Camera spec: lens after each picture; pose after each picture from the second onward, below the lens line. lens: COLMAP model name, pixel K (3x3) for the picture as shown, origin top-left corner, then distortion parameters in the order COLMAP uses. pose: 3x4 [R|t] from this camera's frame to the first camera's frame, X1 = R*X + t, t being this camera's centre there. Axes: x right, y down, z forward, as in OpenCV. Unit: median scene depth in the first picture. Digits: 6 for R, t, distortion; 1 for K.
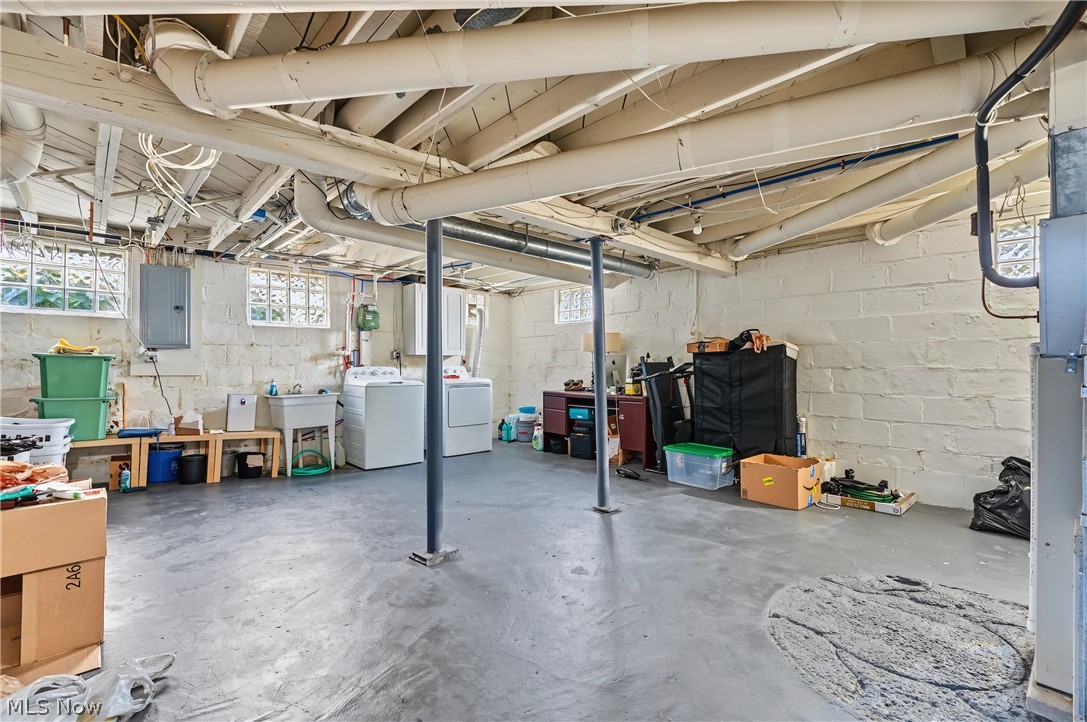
lens RADIAL K [[502.4, 0, 546.8], [0, 502.4, 361.0], [0, 0, 1]] dist [-0.008608, 0.002044]
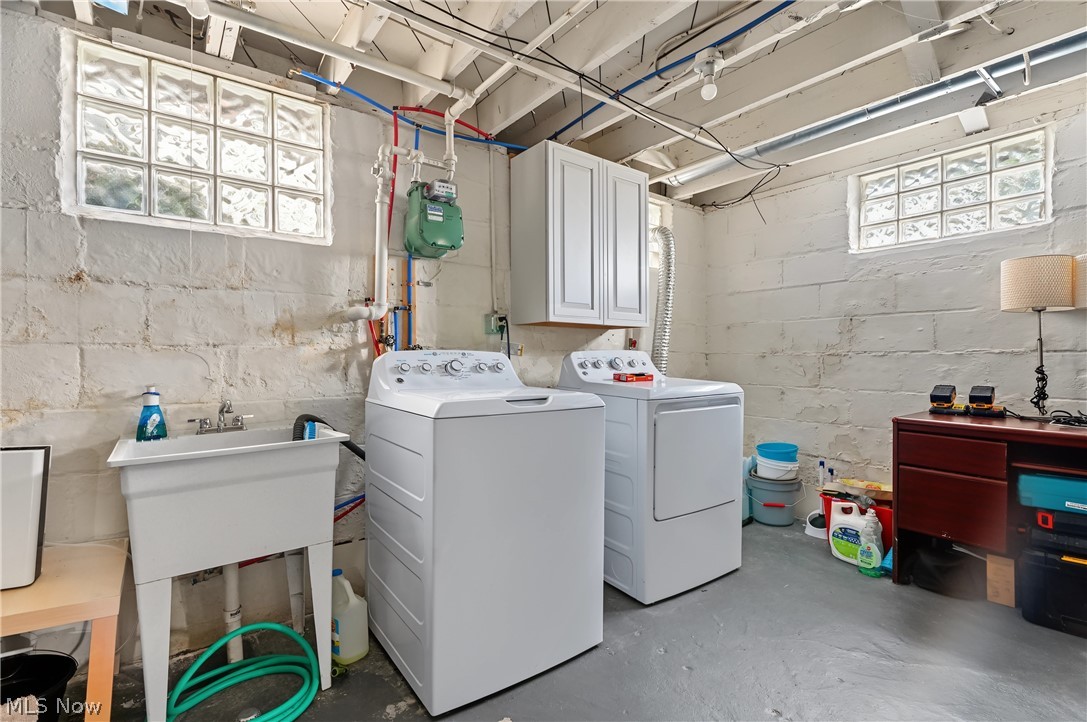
lens RADIAL K [[502.4, 0, 540.5], [0, 502.4, 357.9], [0, 0, 1]] dist [-0.008608, 0.002044]
pose [[0.995600, 0.002398, -0.093674, -0.242671], [-0.001248, 0.999923, 0.012333, 0.012124], [0.093697, -0.012162, 0.995527, 0.640275]]
